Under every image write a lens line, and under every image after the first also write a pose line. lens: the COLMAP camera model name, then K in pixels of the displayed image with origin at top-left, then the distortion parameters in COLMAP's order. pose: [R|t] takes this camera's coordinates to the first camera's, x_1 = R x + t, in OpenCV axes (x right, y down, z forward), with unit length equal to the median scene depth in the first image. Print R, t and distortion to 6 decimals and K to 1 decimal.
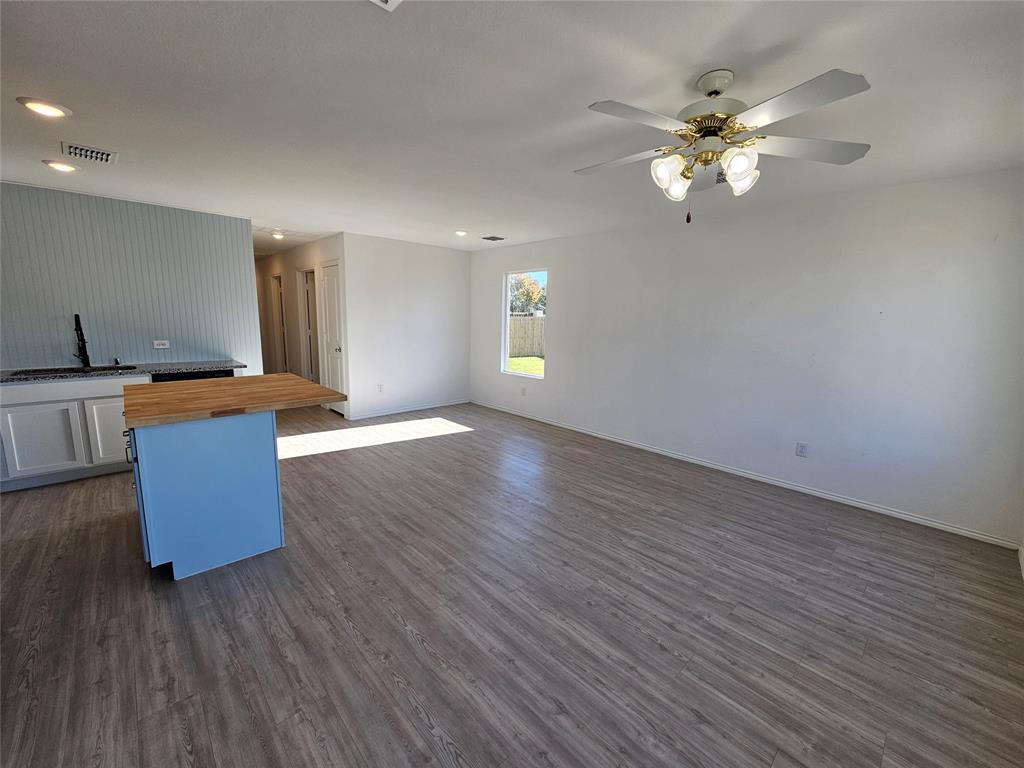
lens RADIAL K [[417.1, 0, 518.2], [0, 417.1, 383.1], [0, 0, 1]] dist [-0.001751, 0.000834]
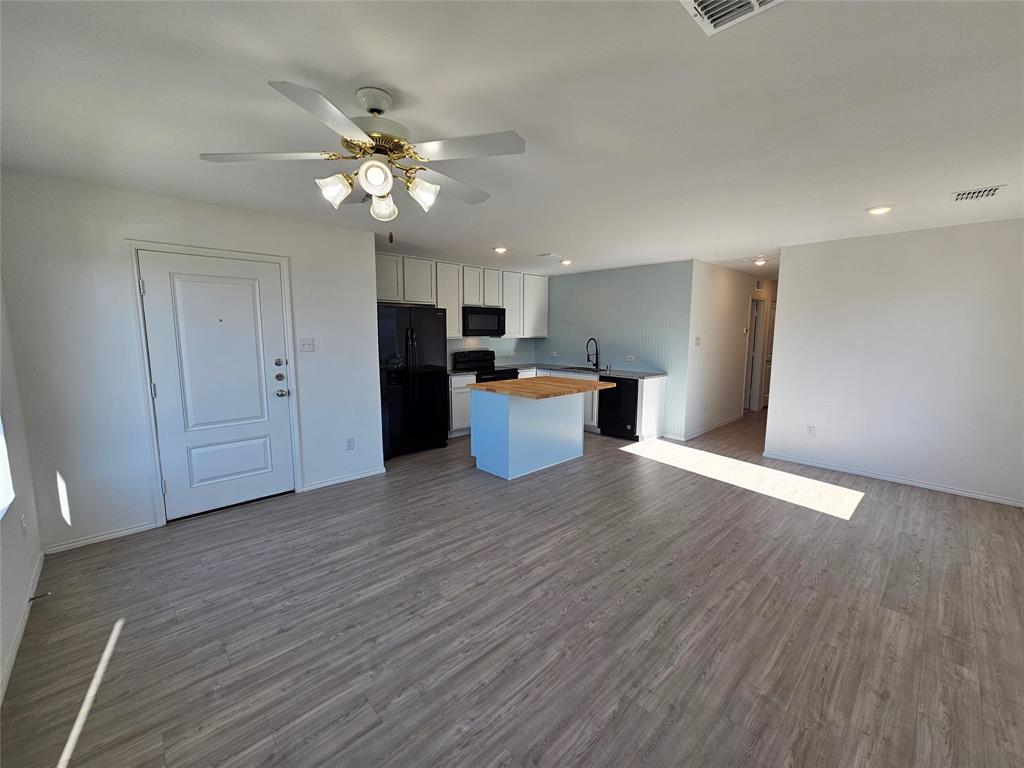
lens RADIAL K [[417.1, 0, 516.3], [0, 417.1, 381.6], [0, 0, 1]] dist [-0.001751, 0.000834]
pose [[0.004186, 0.099923, -0.994986, 1.077416], [-0.163641, 0.981651, 0.097896, -0.156511], [0.986511, 0.162411, 0.020461, 1.003261]]
